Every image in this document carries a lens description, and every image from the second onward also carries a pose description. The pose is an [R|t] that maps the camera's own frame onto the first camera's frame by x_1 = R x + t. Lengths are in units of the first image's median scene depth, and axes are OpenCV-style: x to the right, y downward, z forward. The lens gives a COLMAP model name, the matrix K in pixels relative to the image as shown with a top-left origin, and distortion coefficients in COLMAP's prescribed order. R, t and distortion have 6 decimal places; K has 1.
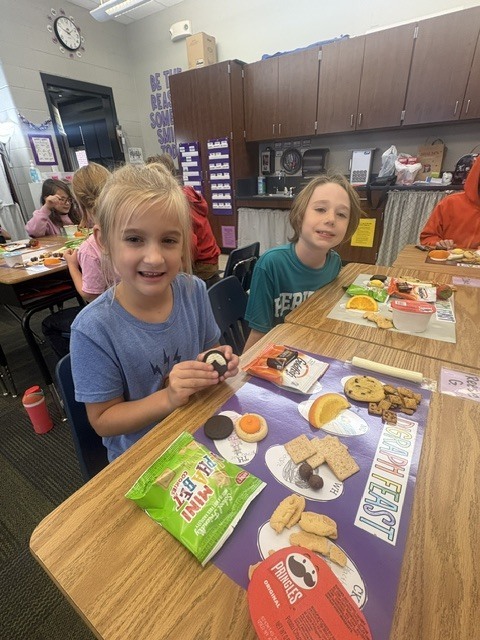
lens RADIAL K [[304.1, 0, 240.0], [0, 304.1, 320.0], [0, 0, 1]] dist [-0.000788, -0.000006]
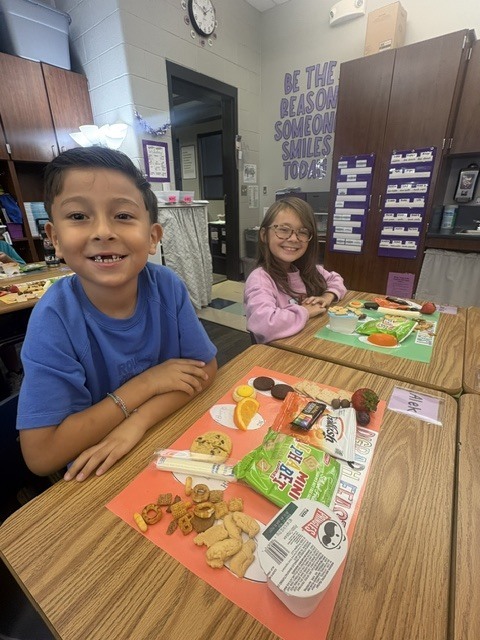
lens RADIAL K [[304.1, 0, 240.0], [0, 304.1, 320.0], [0, 0, 1]] dist [-0.000788, -0.000006]
pose [[0.994104, 0.062399, -0.088682, -0.368729], [-0.068303, 0.995533, -0.065183, -0.146051], [0.084219, 0.070856, 0.993925, 0.319287]]
